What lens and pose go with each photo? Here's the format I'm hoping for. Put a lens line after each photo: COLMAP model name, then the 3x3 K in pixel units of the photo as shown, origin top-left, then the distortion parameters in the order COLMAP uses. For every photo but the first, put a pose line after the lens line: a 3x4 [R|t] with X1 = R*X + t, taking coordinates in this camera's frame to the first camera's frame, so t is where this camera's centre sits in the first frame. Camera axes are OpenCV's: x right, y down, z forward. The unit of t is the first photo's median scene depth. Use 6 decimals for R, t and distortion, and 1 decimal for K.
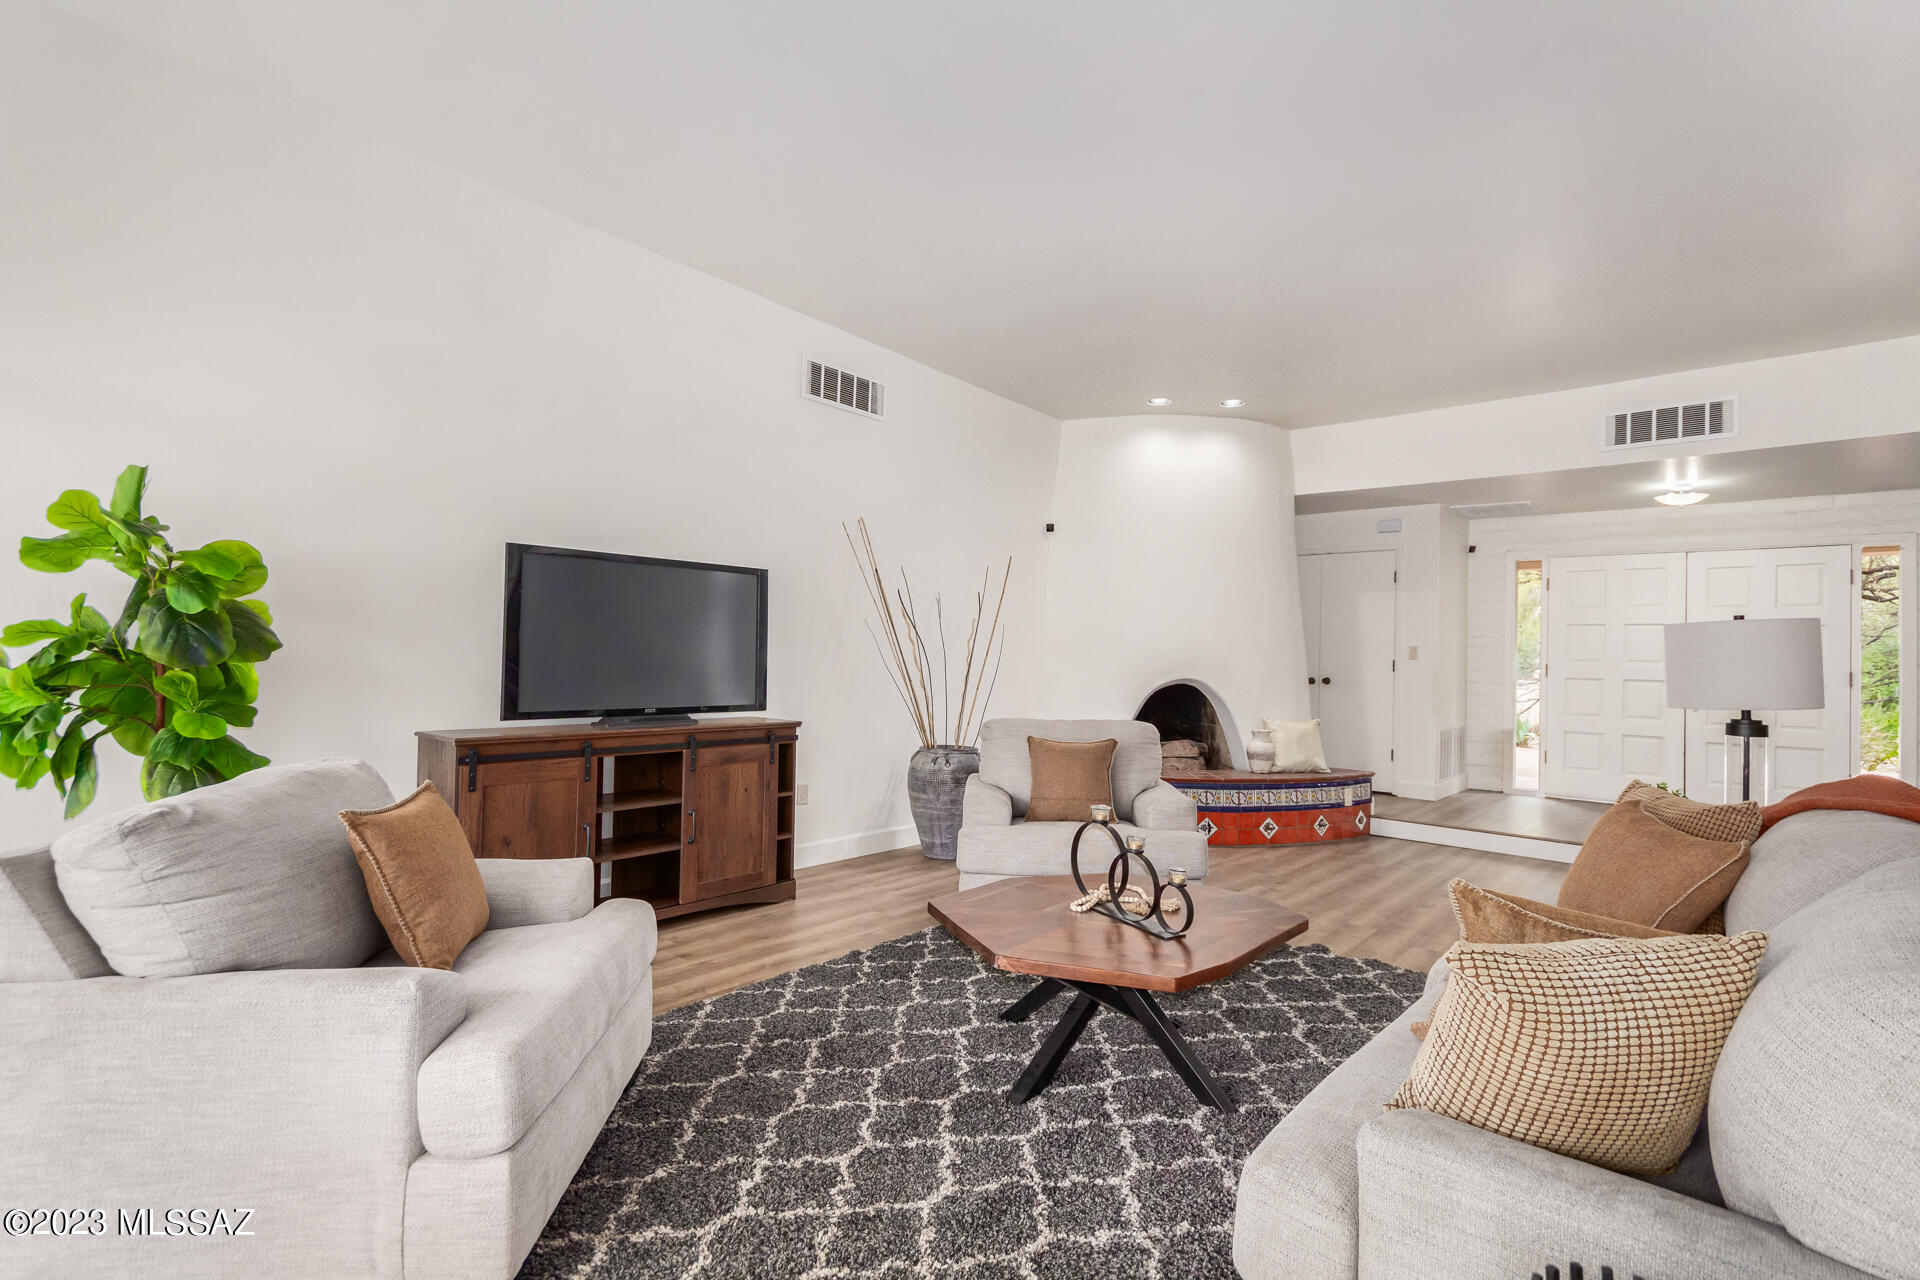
lens RADIAL K [[891.5, 0, 960.0], [0, 891.5, 640.0], [0, 0, 1]] dist [-0.001281, -0.000003]
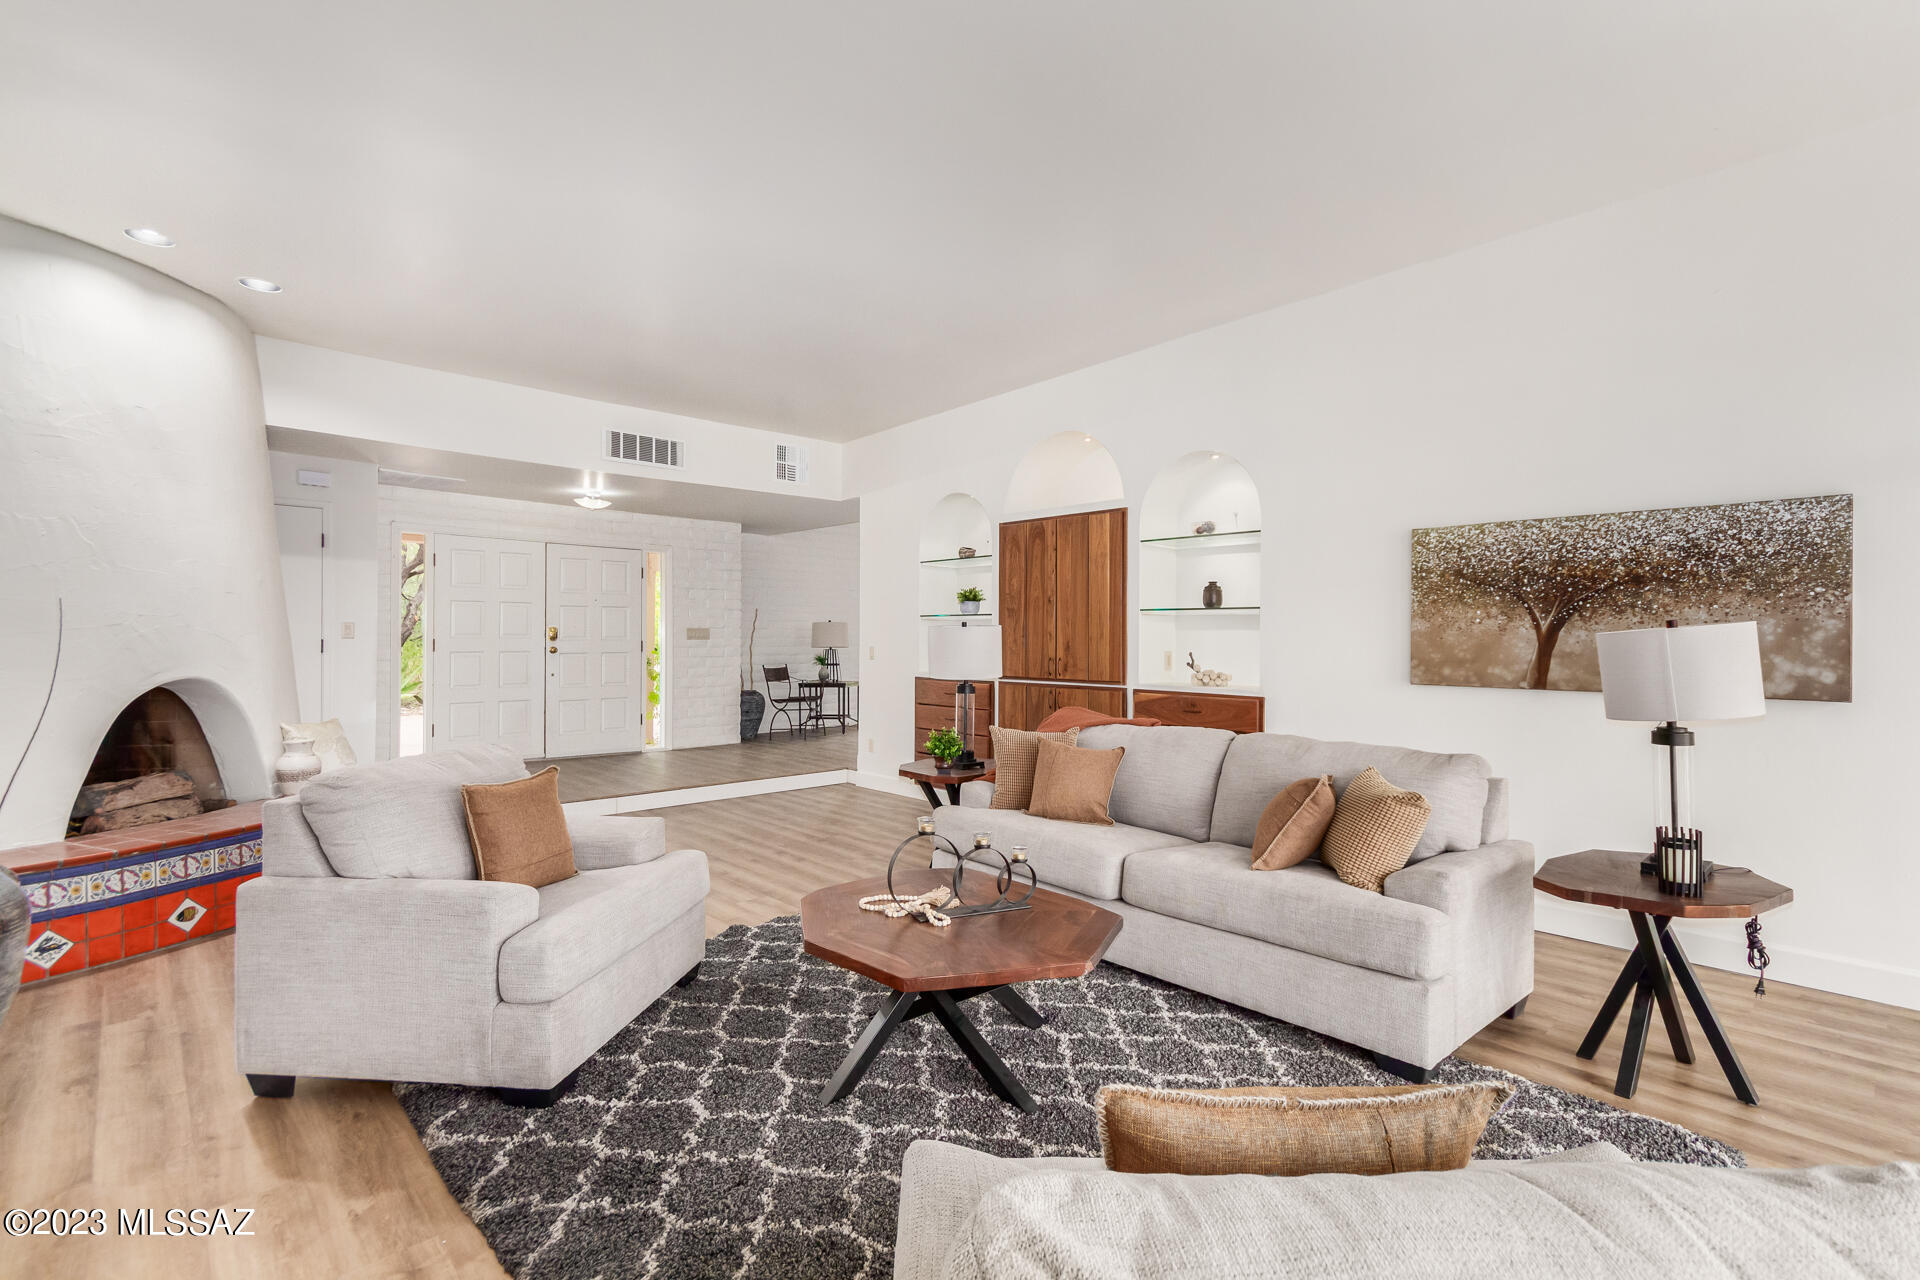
lens RADIAL K [[893.3, 0, 960.0], [0, 893.3, 640.0], [0, 0, 1]] dist [0.000803, 0.000528]
pose [[0.091256, -0.024096, 0.995536, -0.573962], [-0.025719, 0.999317, 0.026545, -0.027534], [-0.995495, -0.028027, 0.090574, 0.606654]]
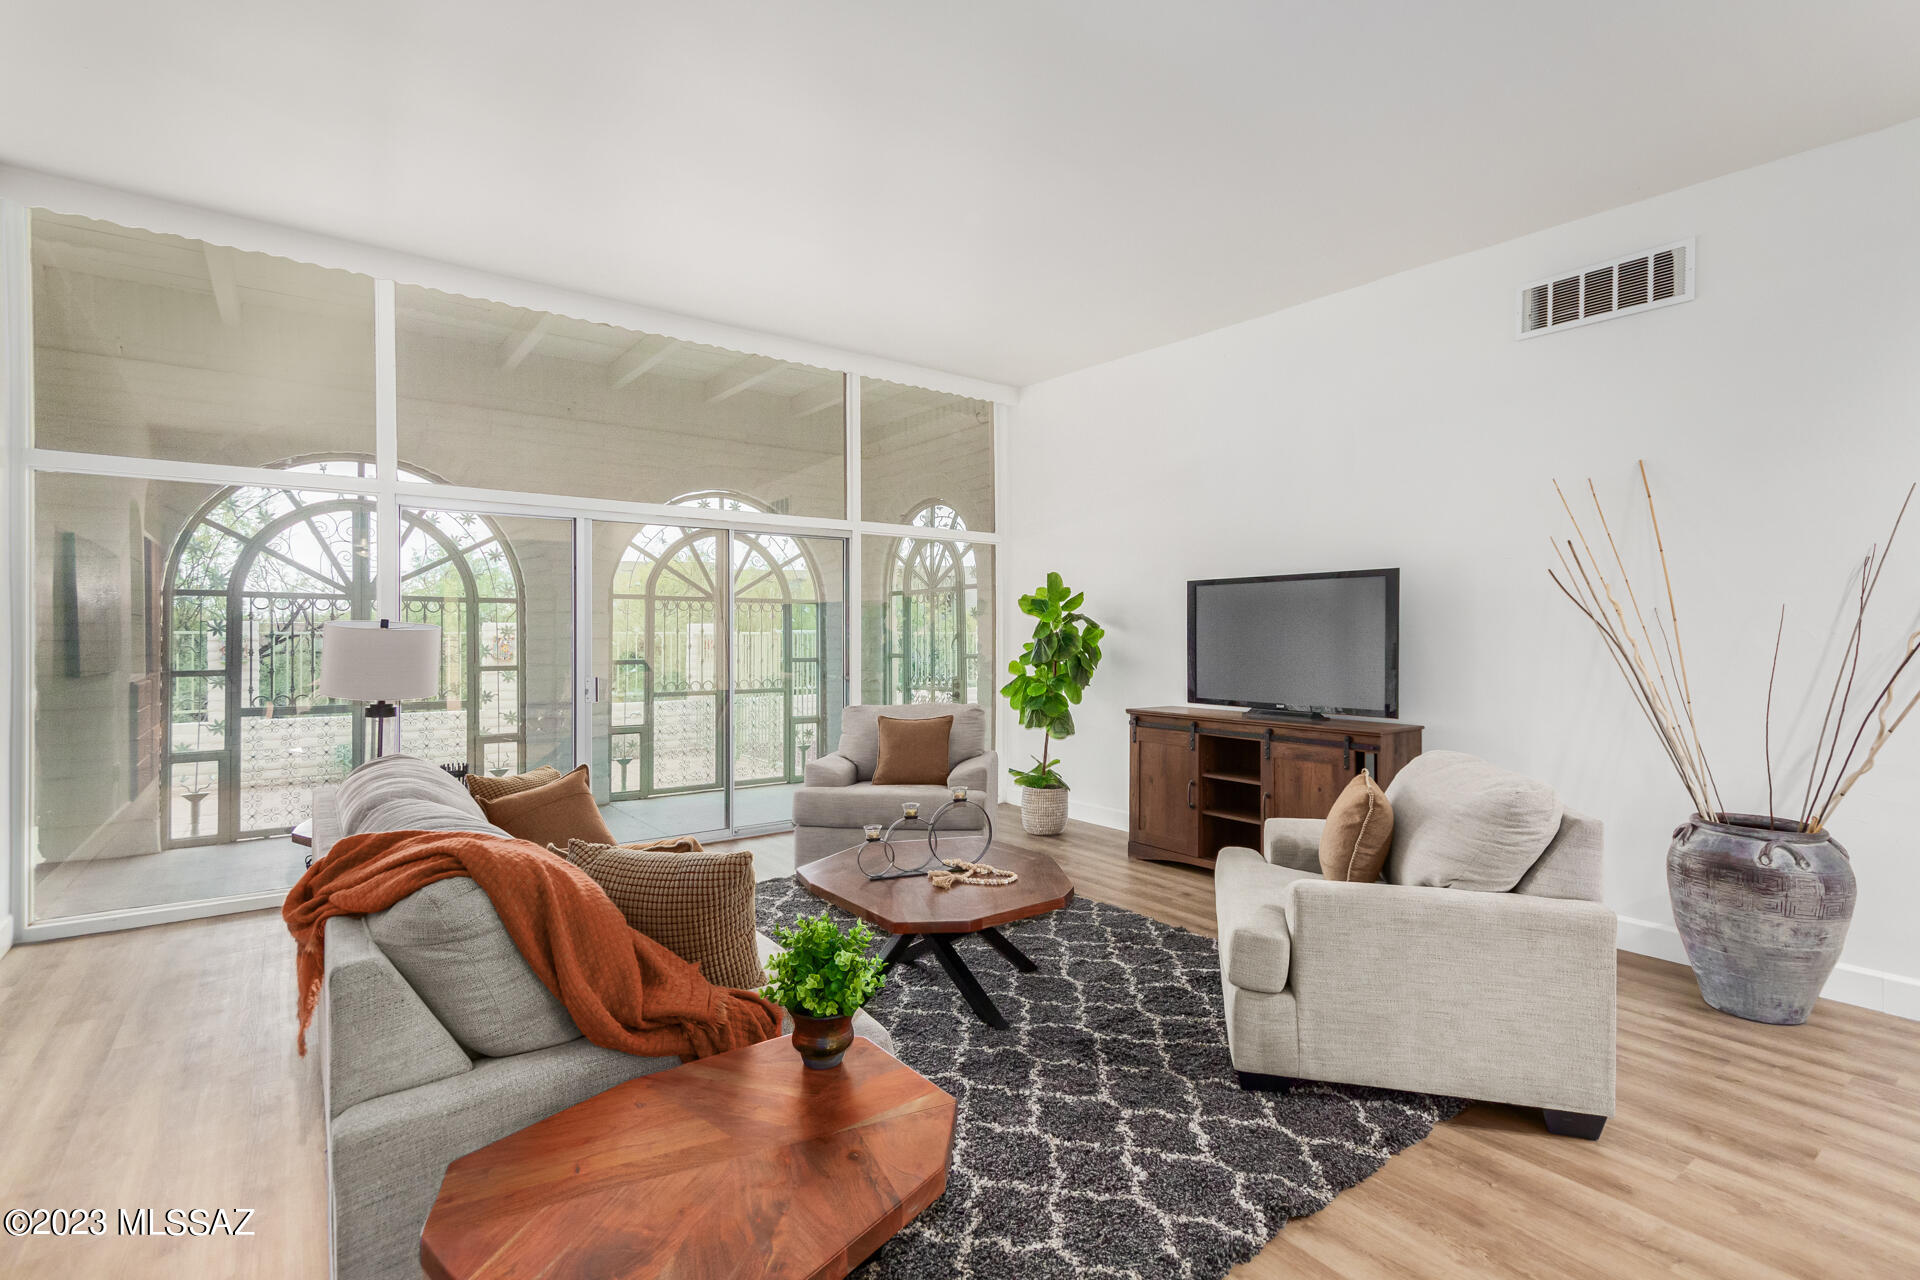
lens RADIAL K [[891.5, 0, 960.0], [0, 891.5, 640.0], [0, 0, 1]] dist [-0.001281, -0.000003]
pose [[-0.205681, -0.012628, -0.978538, 0.920217], [0.015225, 0.999754, -0.016102, 0.004952], [0.978501, -0.018210, -0.205438, 0.864260]]
